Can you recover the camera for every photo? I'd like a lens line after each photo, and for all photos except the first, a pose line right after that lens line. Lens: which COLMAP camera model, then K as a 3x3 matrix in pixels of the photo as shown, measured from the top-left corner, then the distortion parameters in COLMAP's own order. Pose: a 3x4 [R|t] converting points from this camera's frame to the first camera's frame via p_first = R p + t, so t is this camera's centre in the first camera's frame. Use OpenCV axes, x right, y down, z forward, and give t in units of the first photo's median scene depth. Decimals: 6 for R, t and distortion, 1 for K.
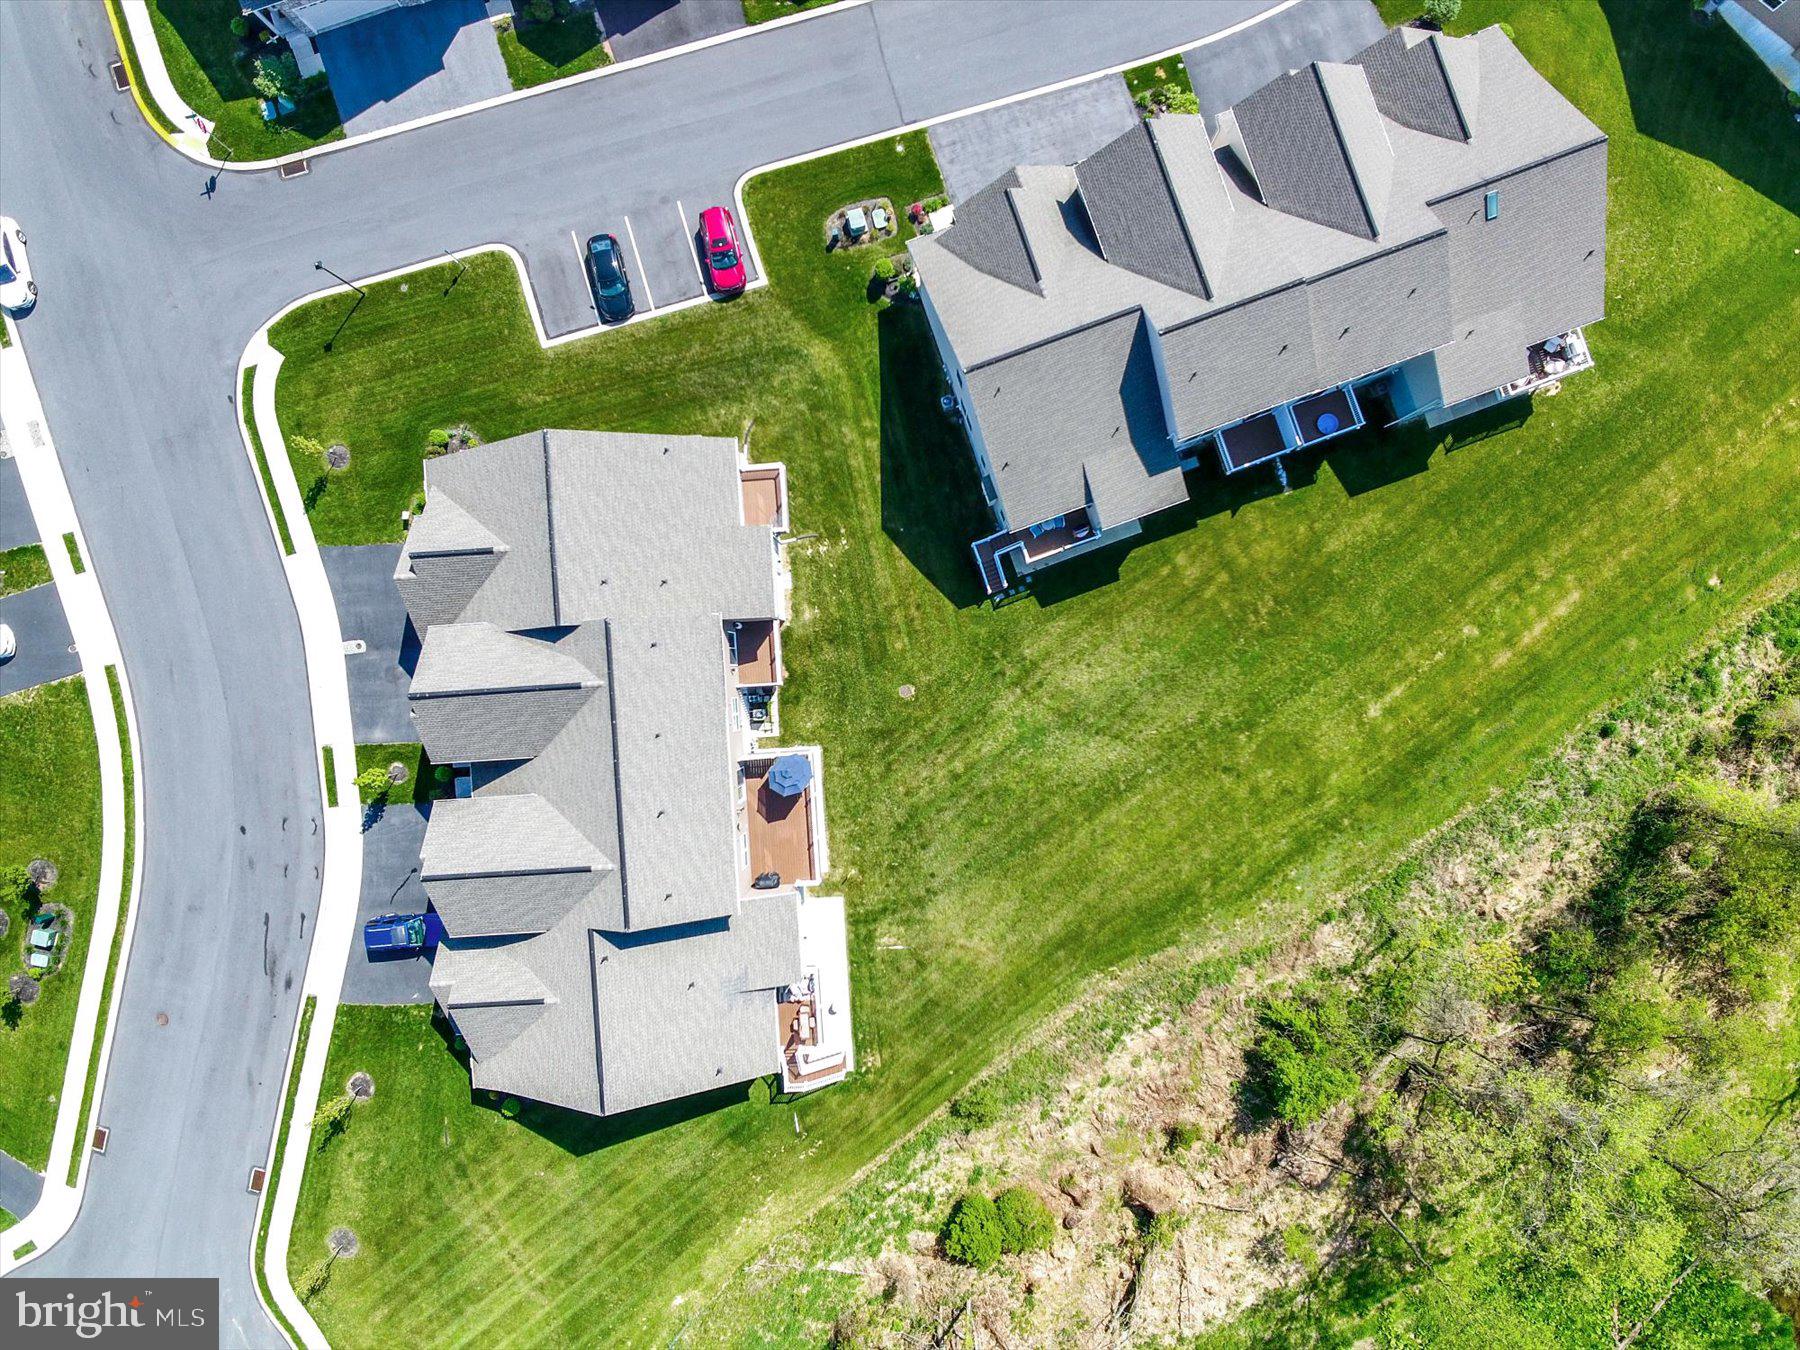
lens RADIAL K [[1050.5, 0, 896.6], [0, 1050.5, 684.0], [0, 0, 1]] dist [0.000412, -0.002576]
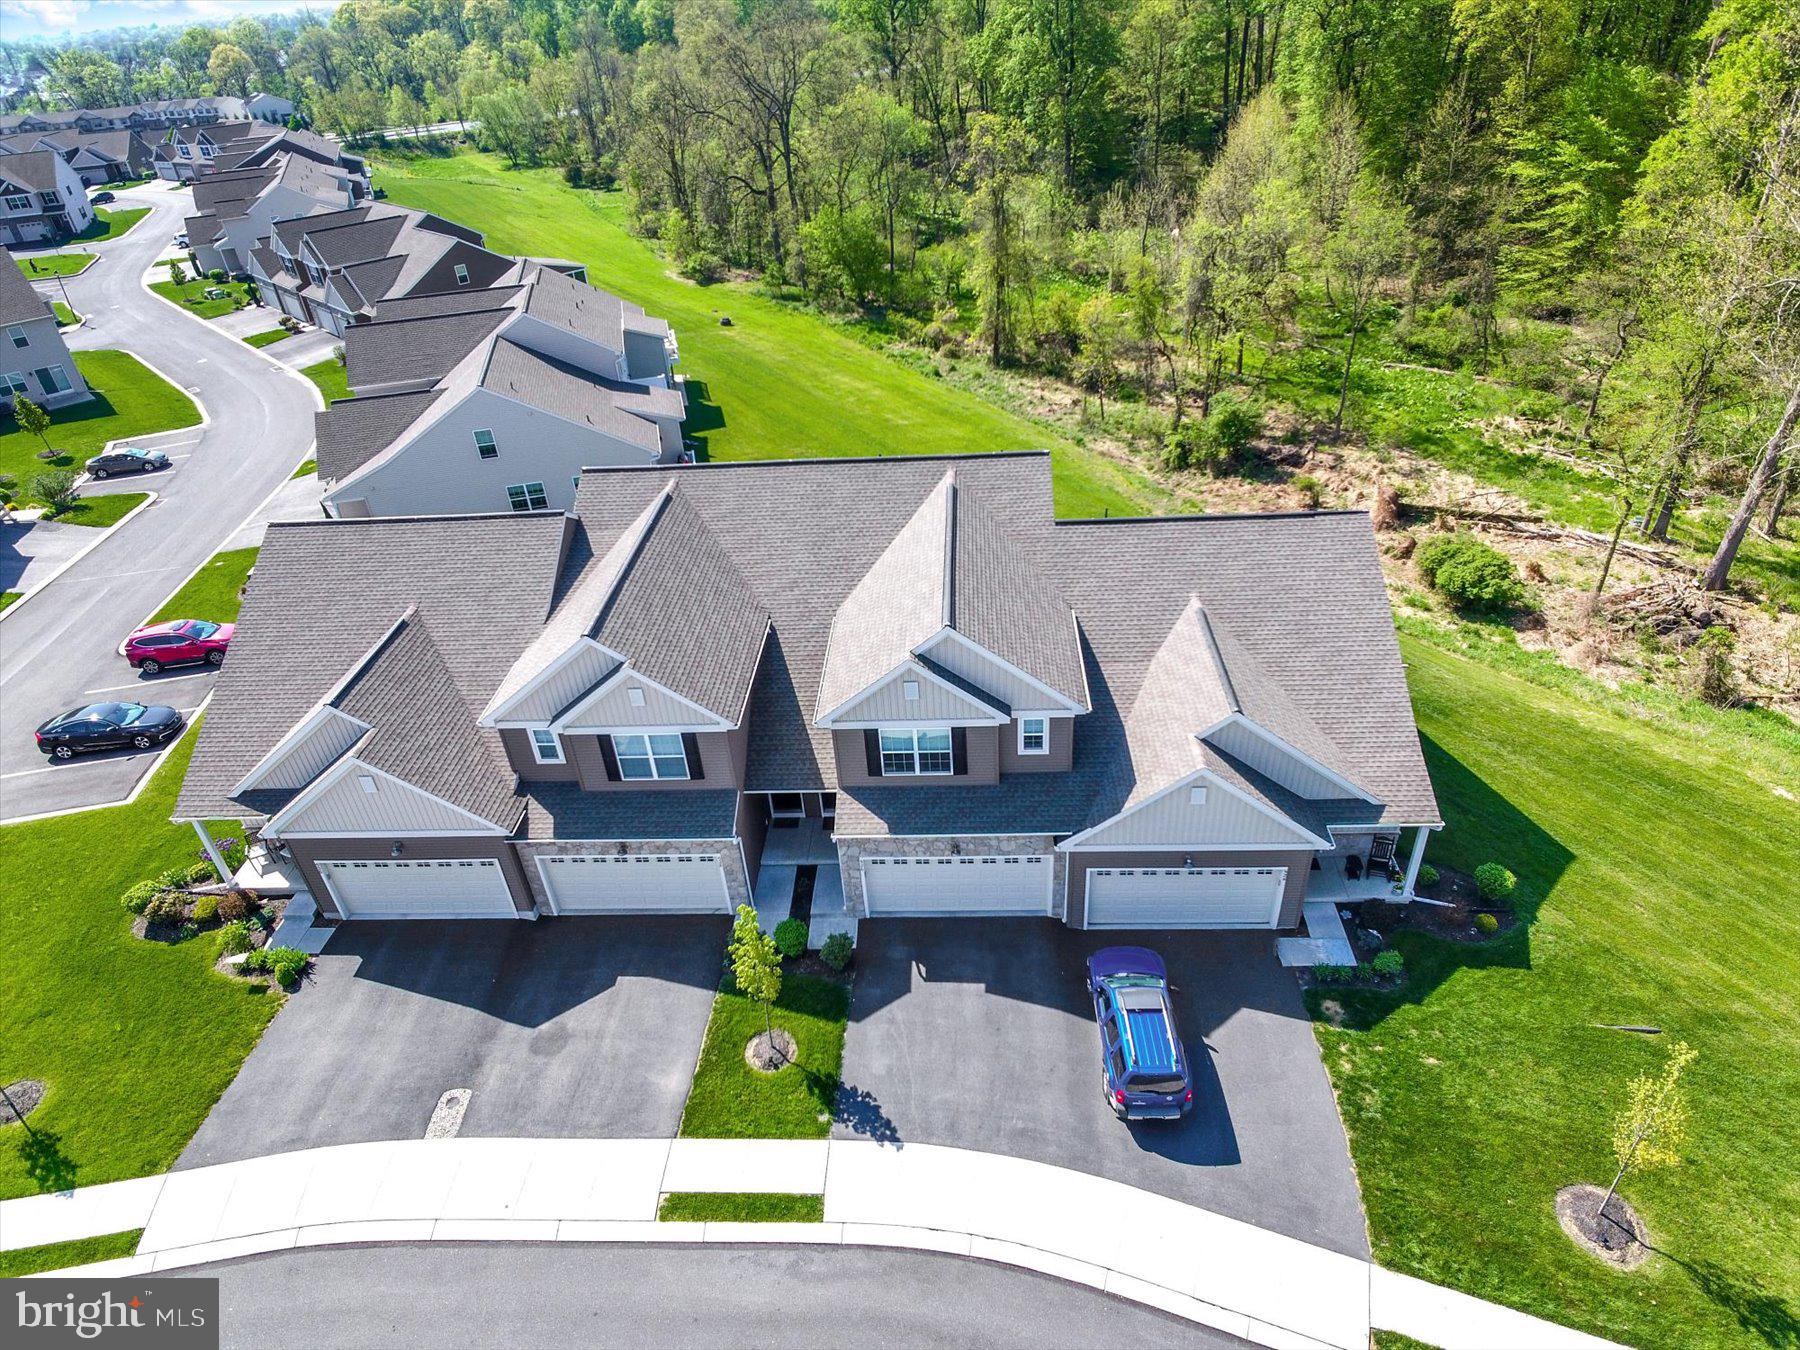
lens RADIAL K [[1056.2, 0, 908.2], [0, 1056.2, 677.6], [0, 0, 1]] dist [0.002616, -0.002266]
pose [[0.109742, -0.530474, 0.840567, -0.739326], [0.991948, 0.004672, -0.126558, 0.191398], [0.063209, 0.847688, 0.526716, 0.633627]]
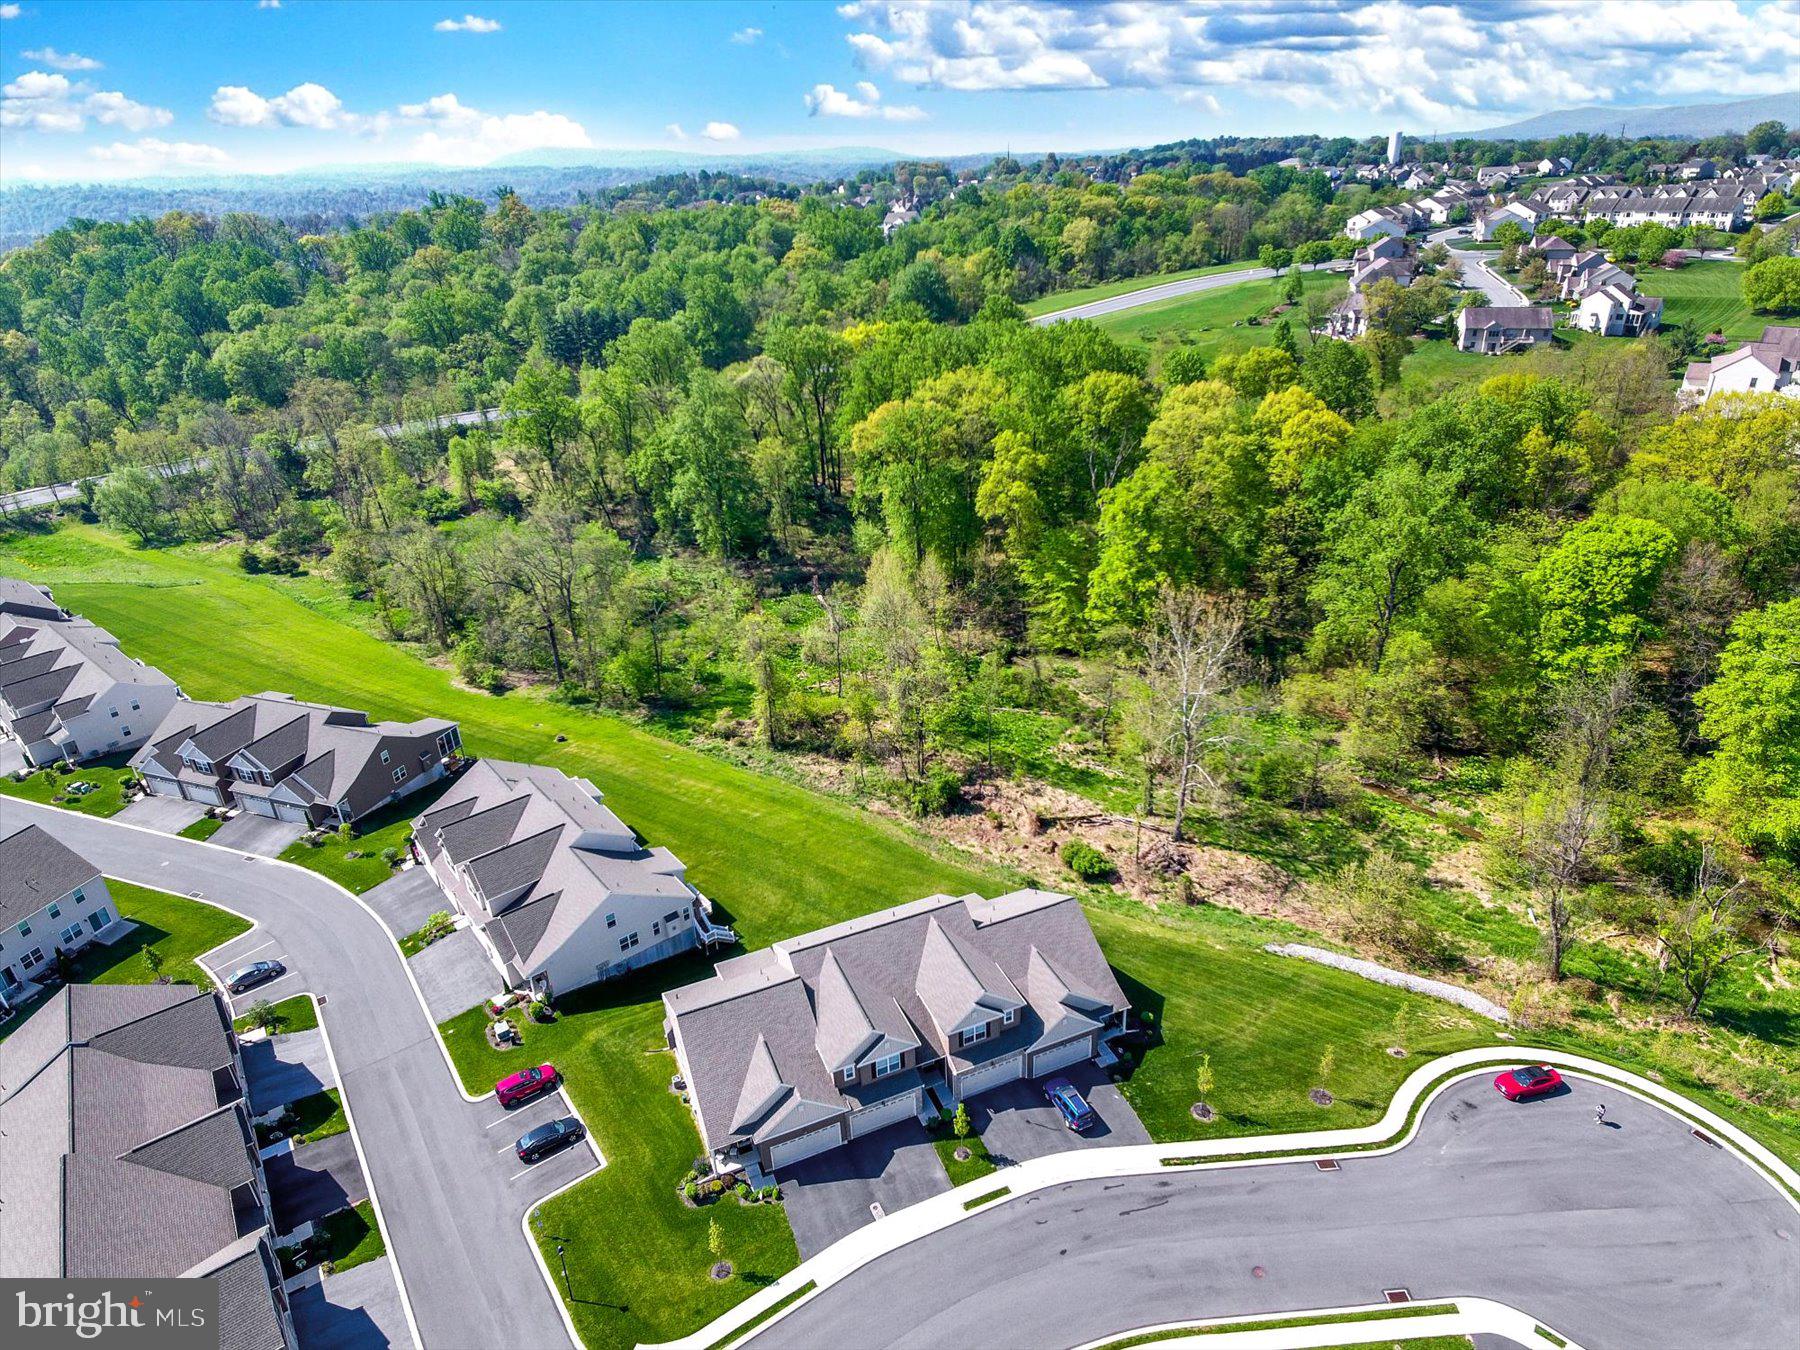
lens RADIAL K [[1056.2, 0, 908.2], [0, 1056.2, 677.6], [0, 0, 1]] dist [0.002616, -0.002266]
pose [[-0.329389, -0.373895, 0.867010, -1.312346], [0.942329, -0.187864, 0.276988, -0.215587], [0.059316, 0.908246, 0.414212, -0.042501]]
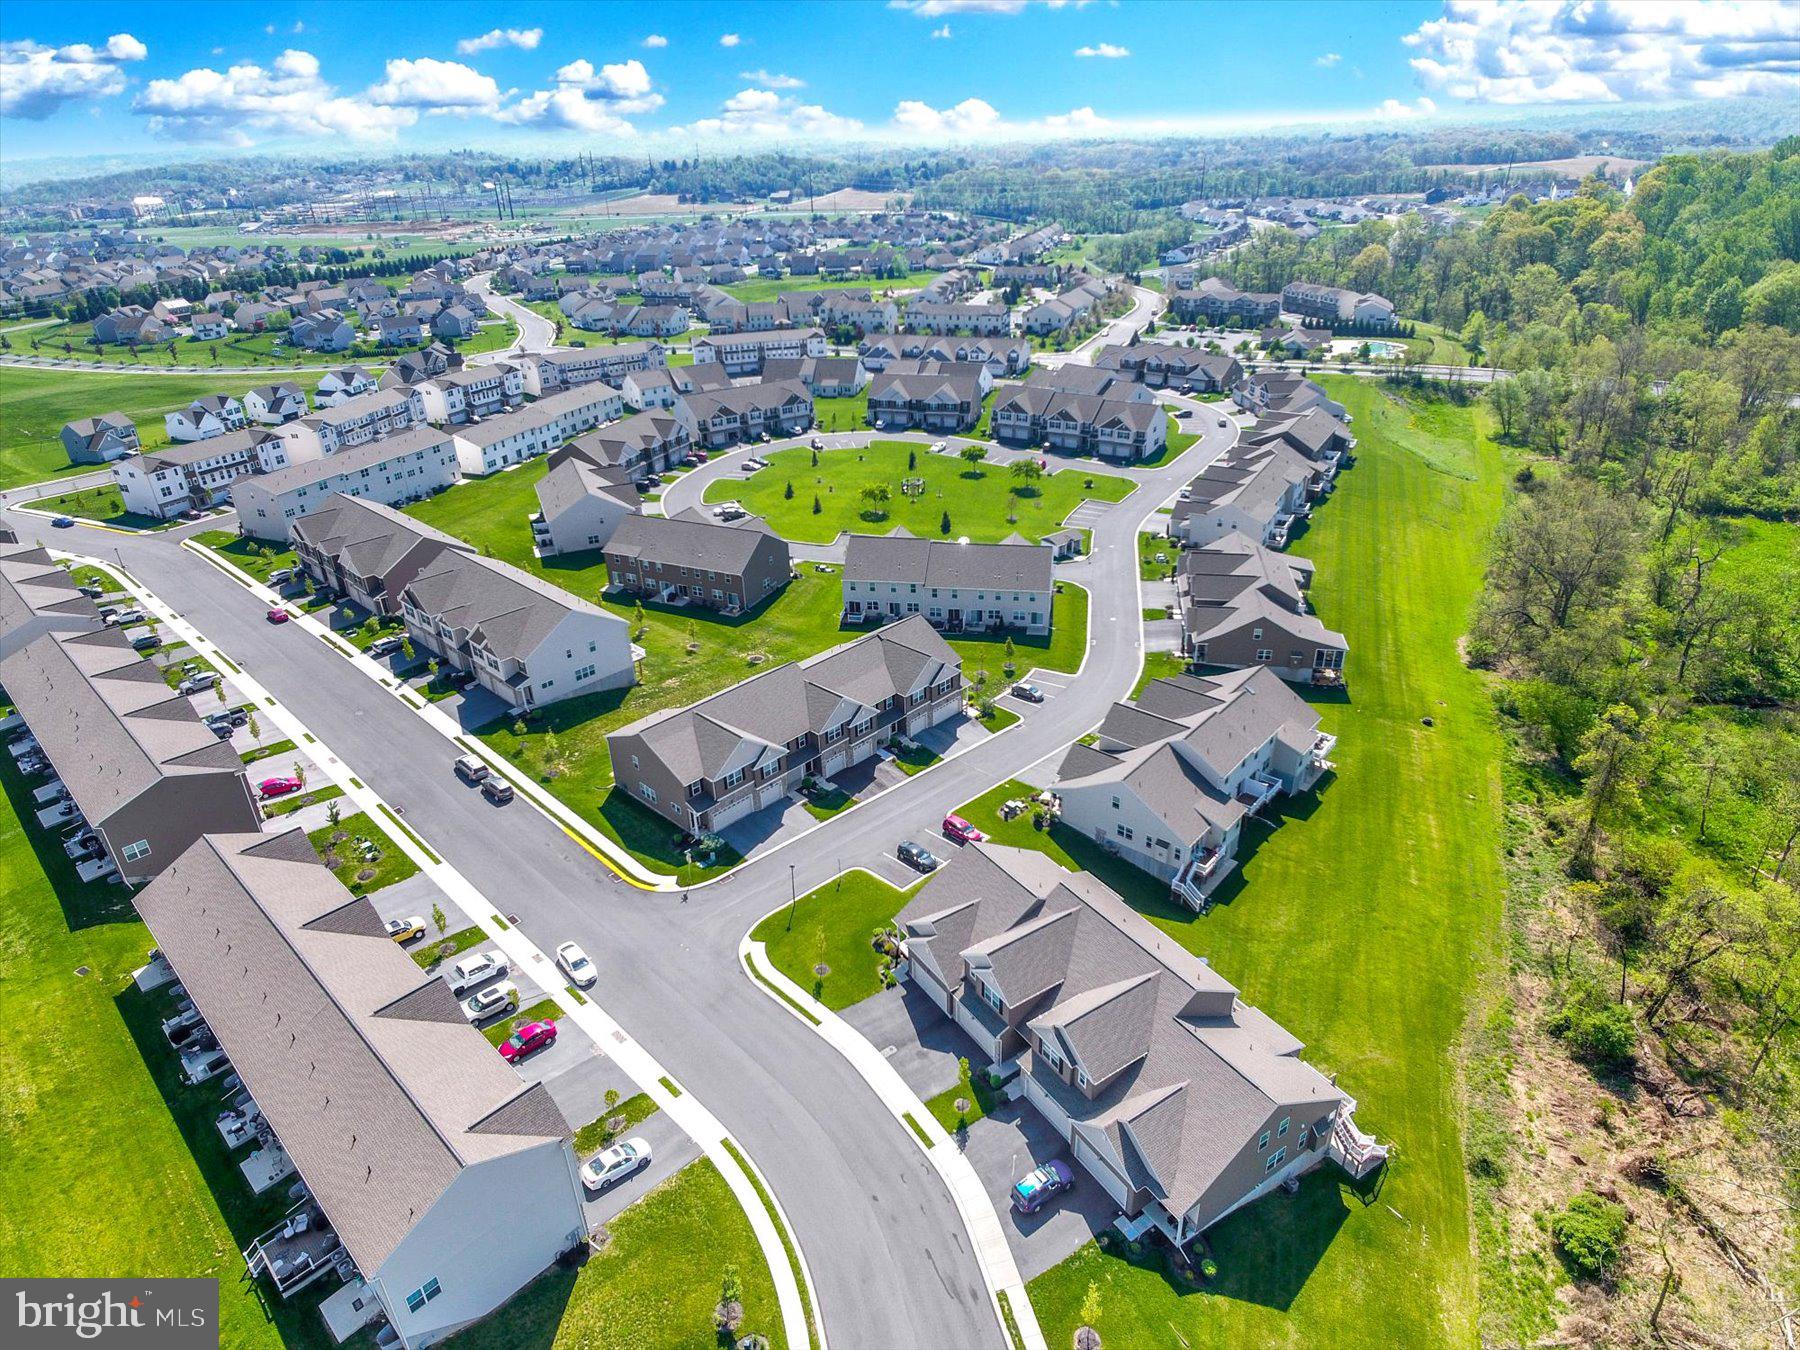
lens RADIAL K [[1056.2, 0, 908.2], [0, 1056.2, 677.6], [0, 0, 1]] dist [0.002616, -0.002266]
pose [[0.868856, -0.220556, 0.443221, -0.984179], [0.495060, 0.382866, -0.779954, 0.862239], [0.002330, 0.897089, 0.441844, -0.062470]]
